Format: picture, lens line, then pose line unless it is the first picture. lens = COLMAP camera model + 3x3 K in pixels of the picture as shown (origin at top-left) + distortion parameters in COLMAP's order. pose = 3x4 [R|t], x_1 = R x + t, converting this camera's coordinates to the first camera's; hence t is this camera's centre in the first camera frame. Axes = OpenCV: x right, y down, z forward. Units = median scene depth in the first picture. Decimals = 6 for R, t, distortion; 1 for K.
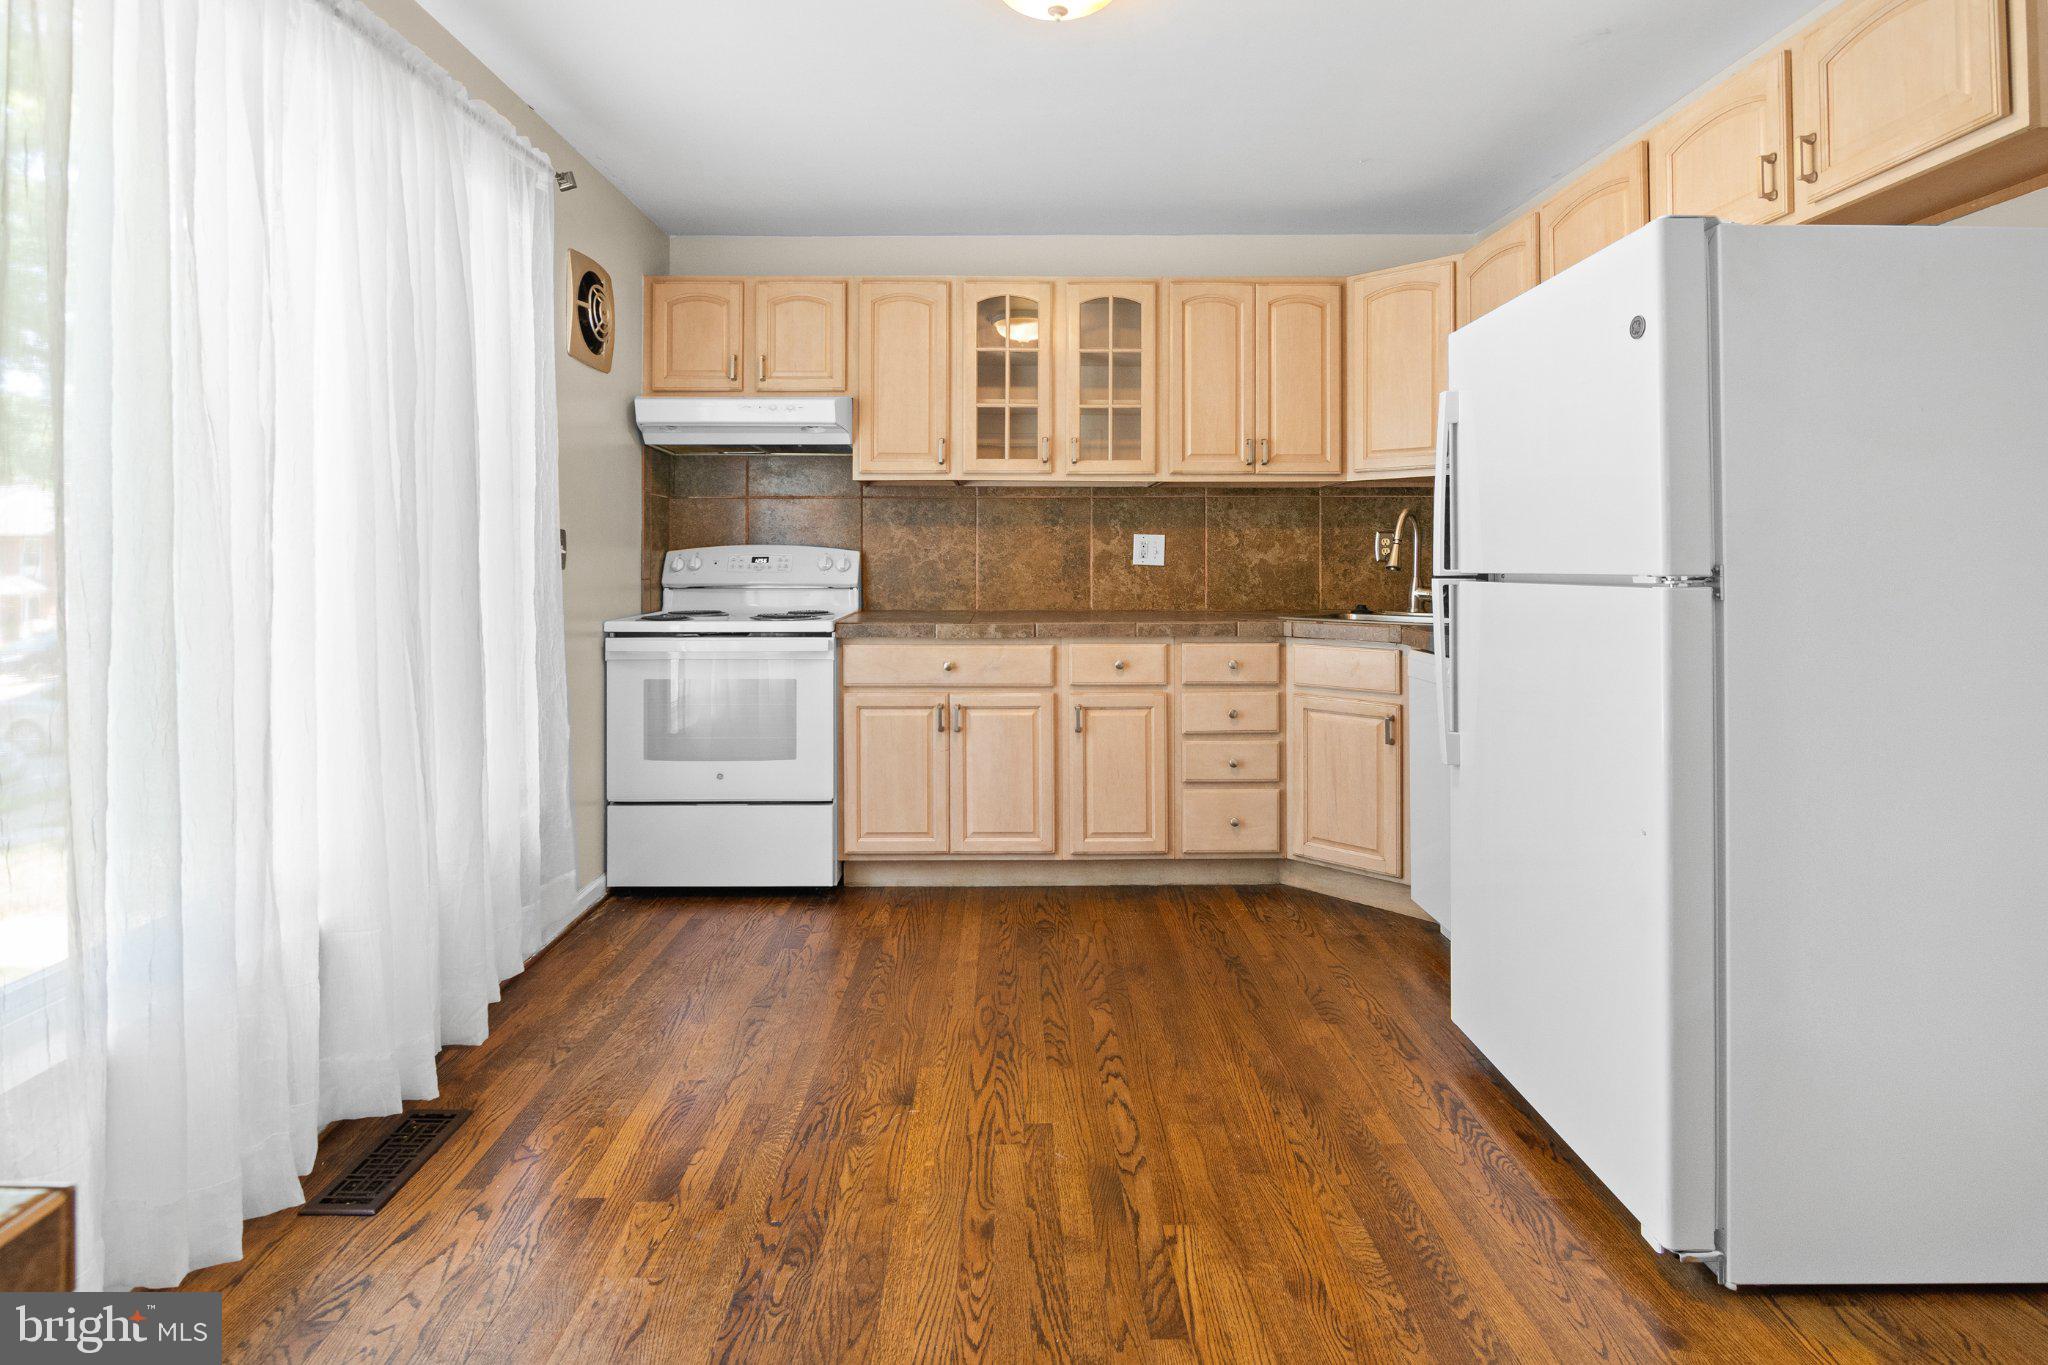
lens RADIAL K [[1037.8, 0, 981.4], [0, 1037.8, 546.0], [0, 0, 1]] dist [0.001309, 0.000134]
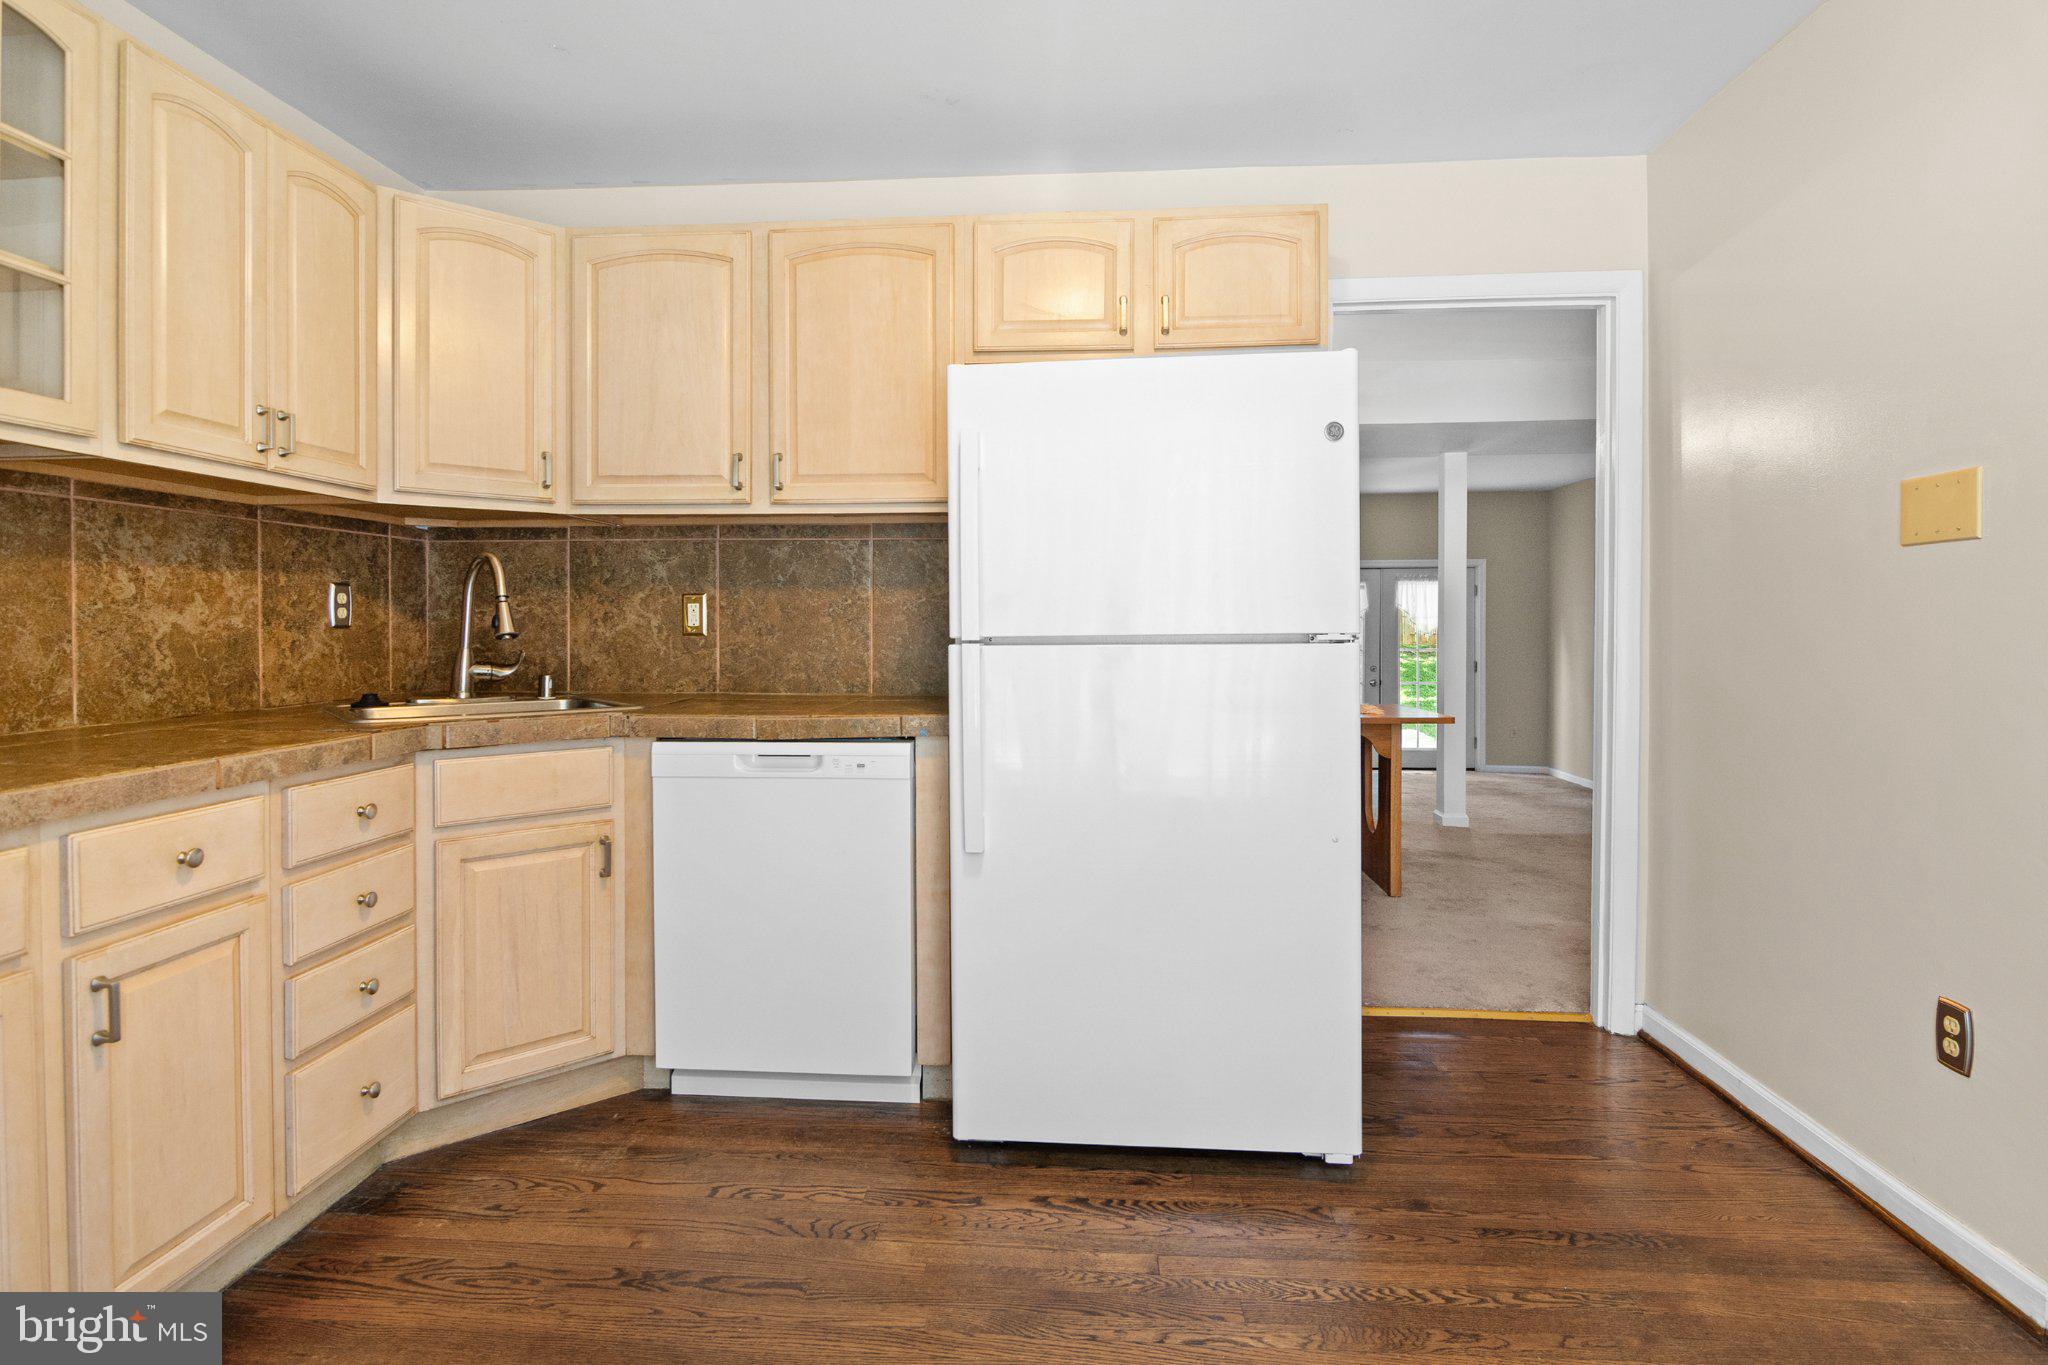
lens RADIAL K [[1012.6, 0, 1080.1], [0, 1012.6, 635.8], [0, 0, 1]] dist [-0.005890, -0.000836]
pose [[0.054510, -0.010788, 0.998455, -0.274916], [-0.009449, 0.999891, 0.011319, 0.009752], [-0.998468, -0.010051, 0.054403, 0.583597]]
